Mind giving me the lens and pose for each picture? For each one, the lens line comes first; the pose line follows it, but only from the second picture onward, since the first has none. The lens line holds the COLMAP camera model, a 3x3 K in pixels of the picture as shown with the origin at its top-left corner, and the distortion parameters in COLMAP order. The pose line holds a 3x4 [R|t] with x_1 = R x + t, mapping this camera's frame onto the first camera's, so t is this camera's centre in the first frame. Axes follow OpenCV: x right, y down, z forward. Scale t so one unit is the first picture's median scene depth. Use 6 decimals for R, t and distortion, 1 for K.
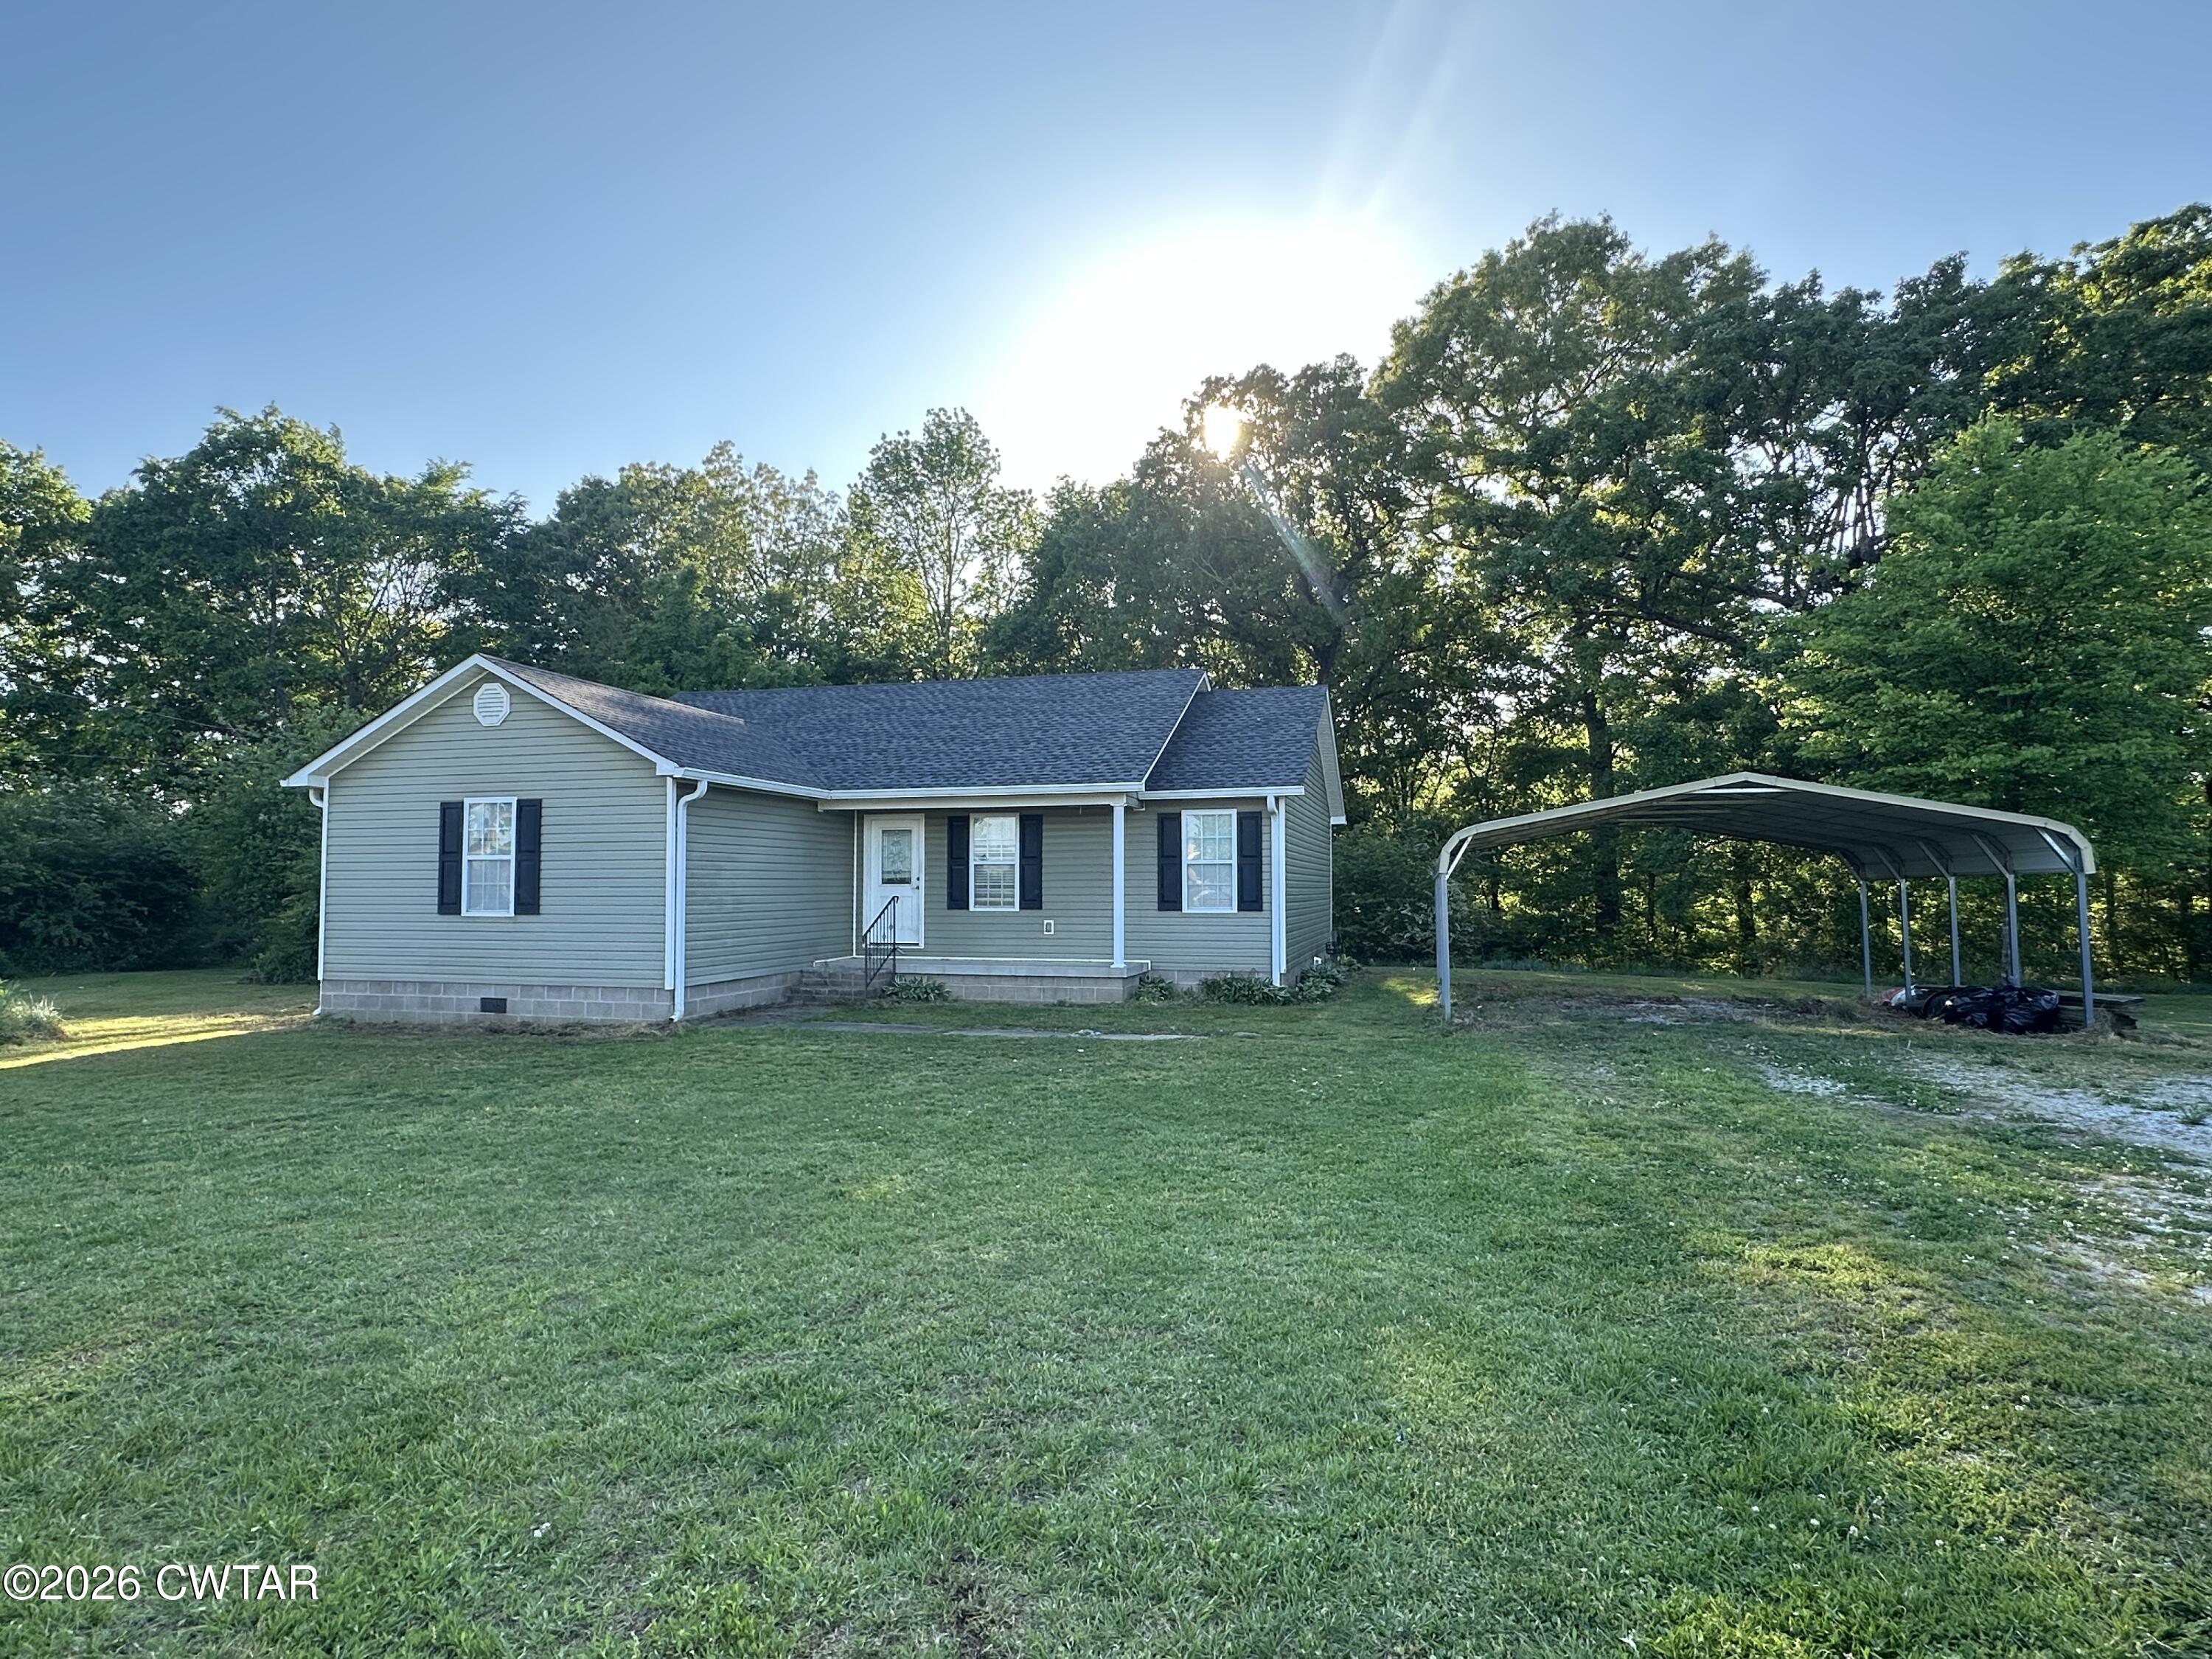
lens RADIAL K [[1206.3, 0, 1103.0], [0, 1206.3, 818.0], [0, 0, 1]] dist [-0.005212, -0.000396]
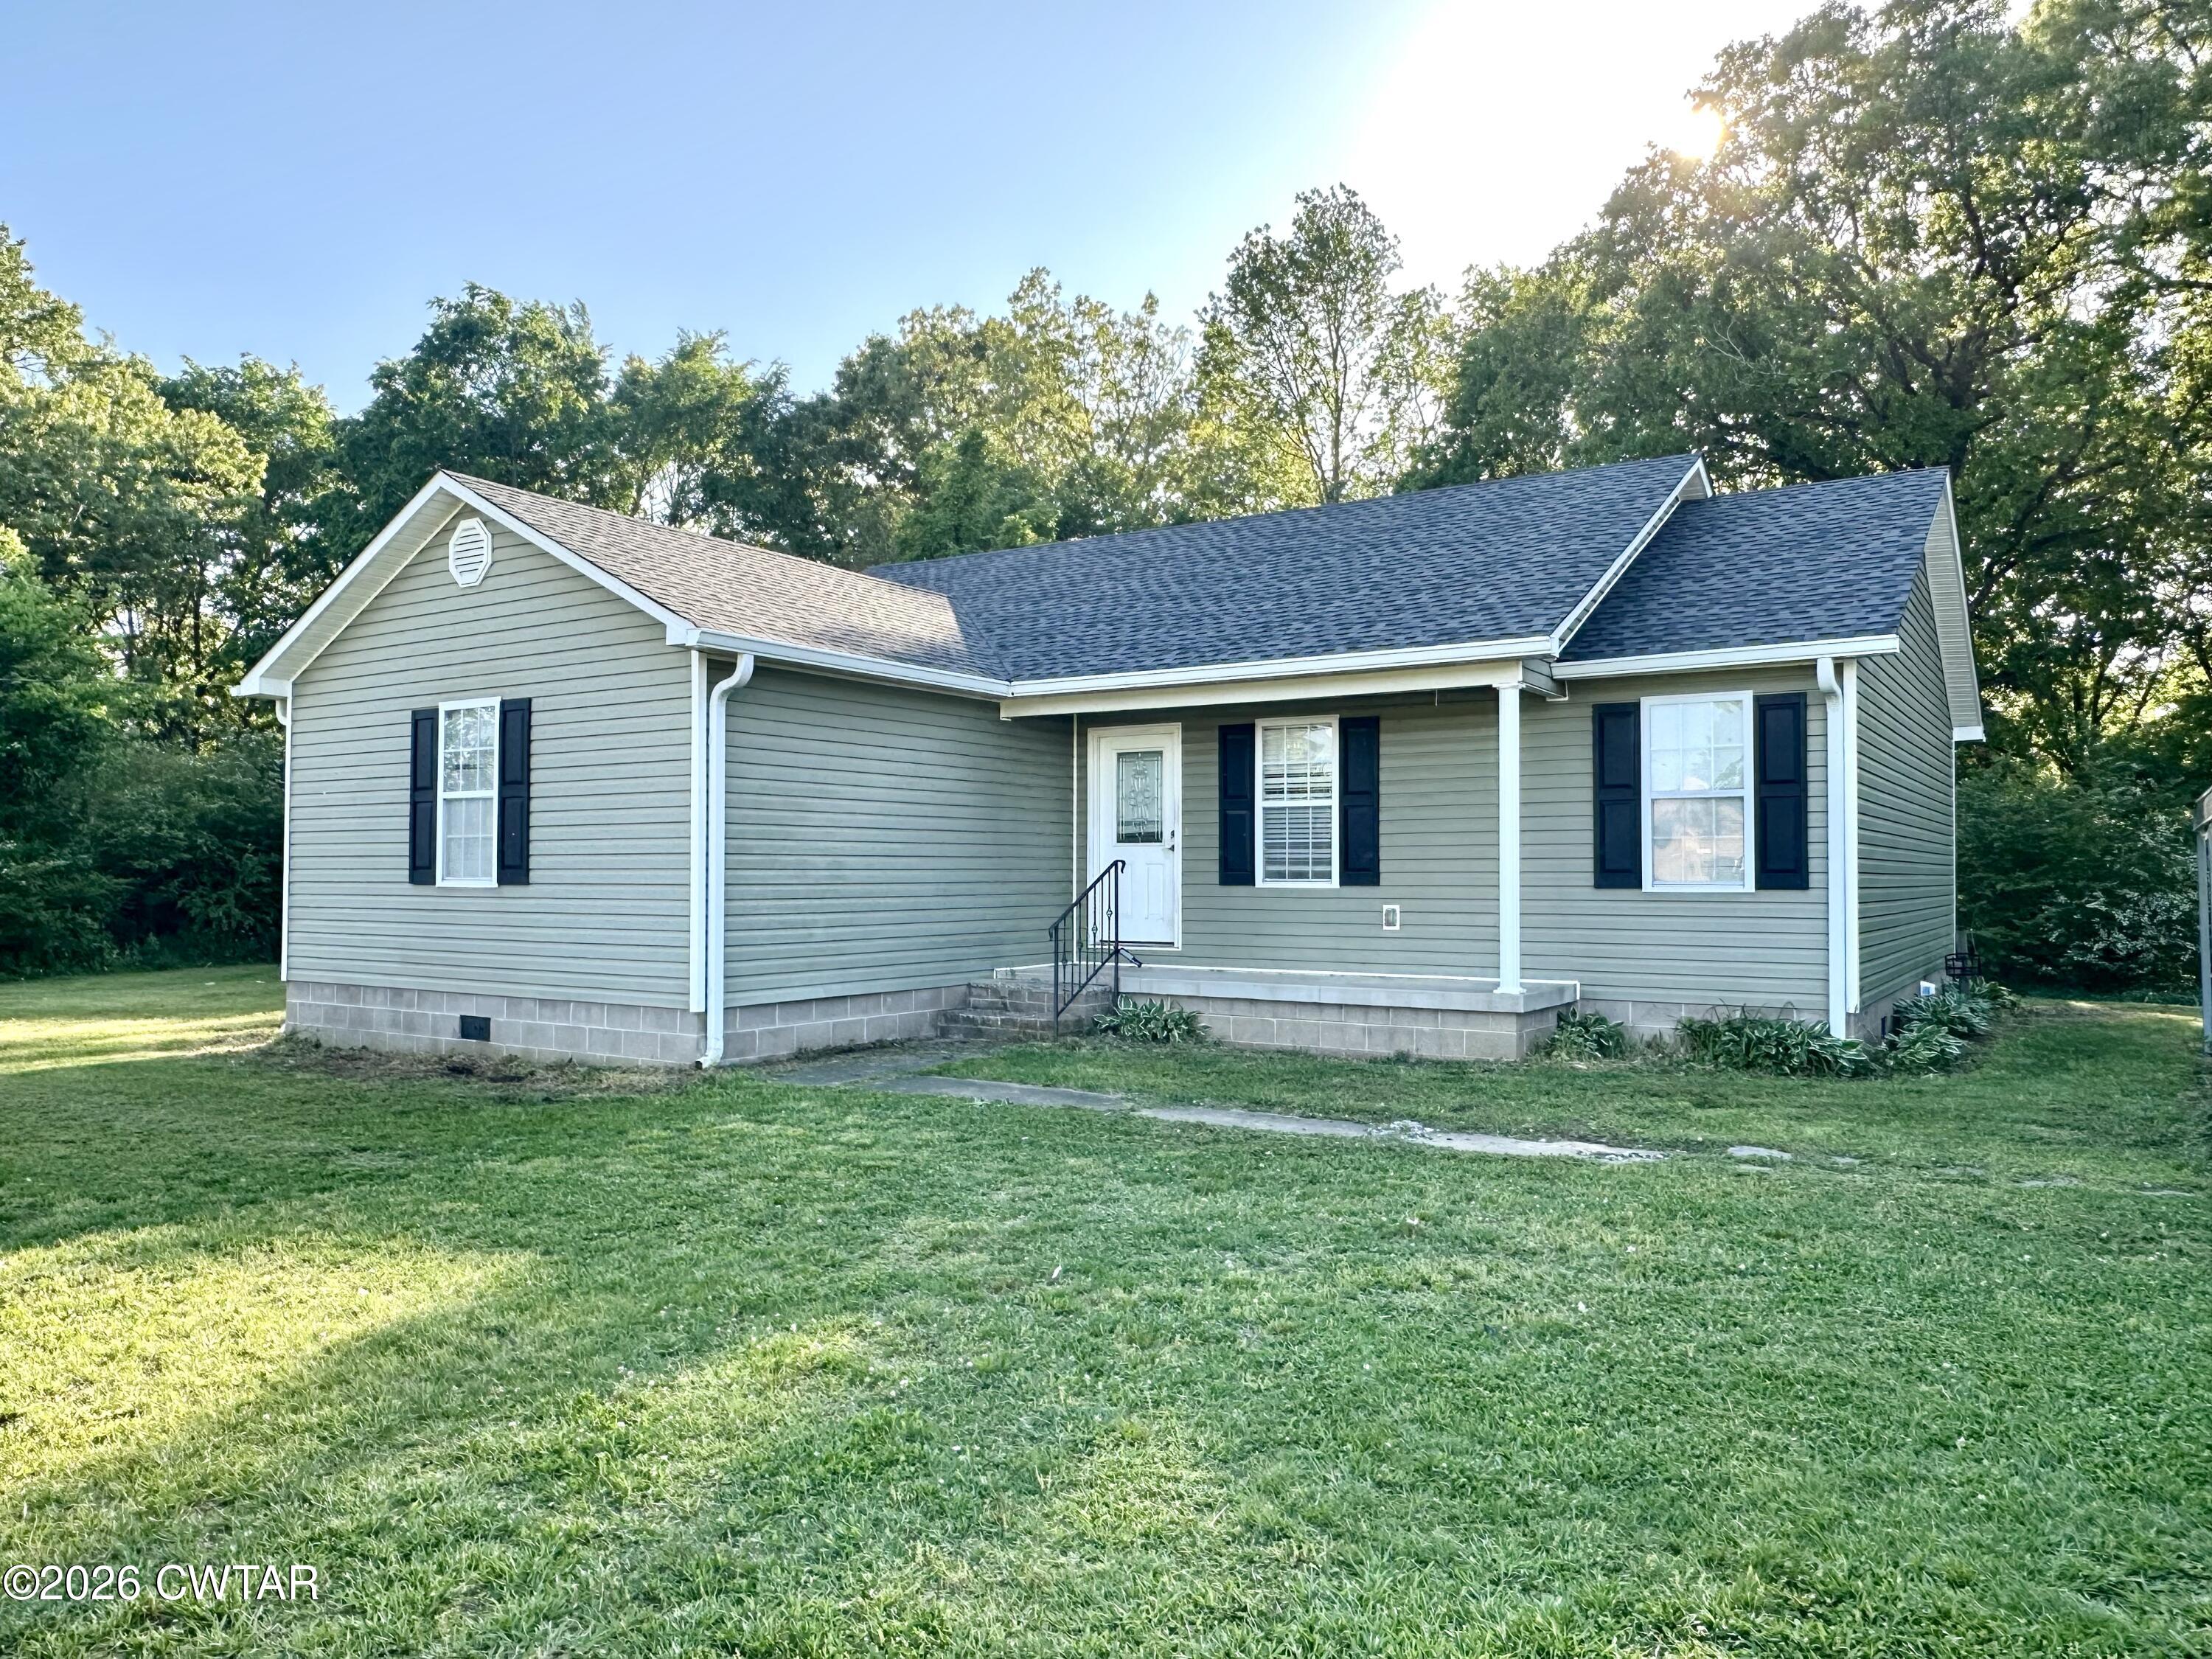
lens RADIAL K [[1537.1, 0, 1106.0], [0, 1537.1, 829.5], [0, 0, 1]] dist [-0.003382, -0.000421]
pose [[0.951584, -0.006106, -0.307327, 0.049879], [0.014320, 0.999598, 0.024477, 0.031975], [0.307054, -0.027693, 0.951289, 0.296255]]
